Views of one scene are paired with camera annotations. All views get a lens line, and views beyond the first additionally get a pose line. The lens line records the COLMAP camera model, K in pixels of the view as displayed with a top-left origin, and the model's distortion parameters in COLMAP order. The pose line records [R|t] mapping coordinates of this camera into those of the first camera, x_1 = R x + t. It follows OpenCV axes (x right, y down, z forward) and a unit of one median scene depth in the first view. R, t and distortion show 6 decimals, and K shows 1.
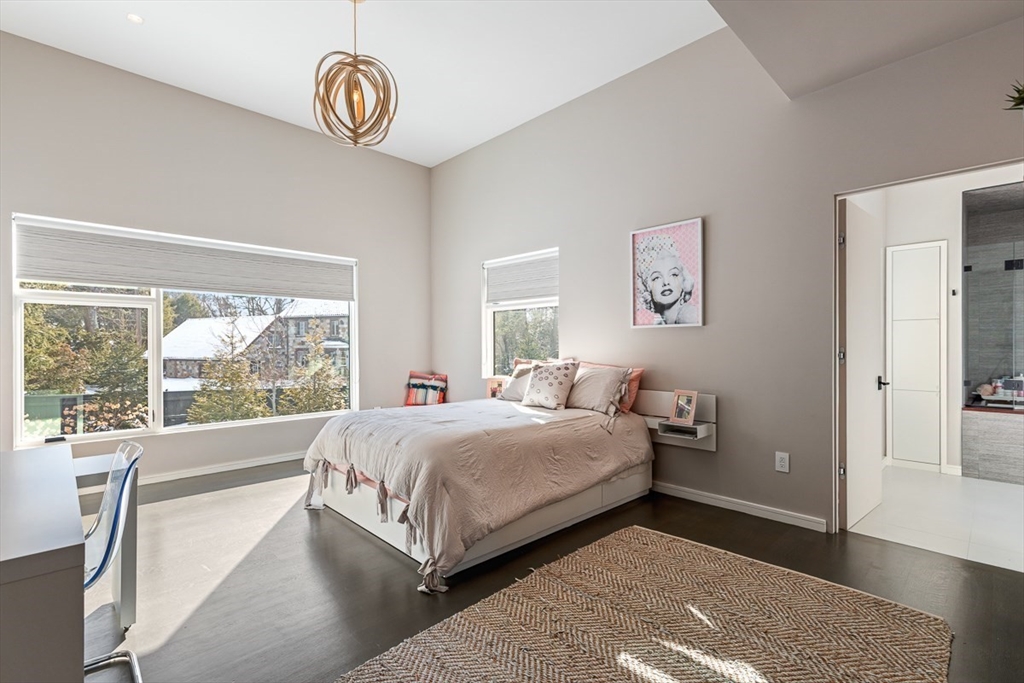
lens RADIAL K [[467.5, 0, 513.3], [0, 467.5, 345.0], [0, 0, 1]] dist [0.012256, -0.002331]
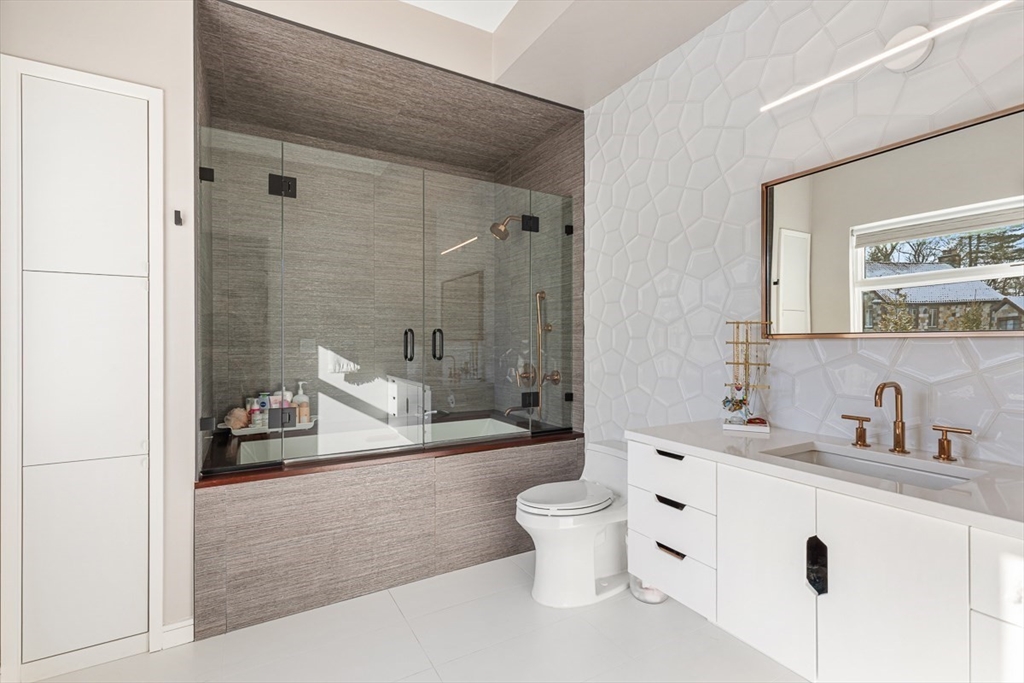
lens RADIAL K [[467.5, 0, 513.0], [0, 467.5, 342.9], [0, 0, 1]] dist [0.012256, -0.002331]
pose [[0.246807, -0.001874, 0.969063, 0.590873], [0.002537, 0.999996, 0.001288, 0.003103], [-0.969061, 0.002141, 0.246811, 0.595775]]
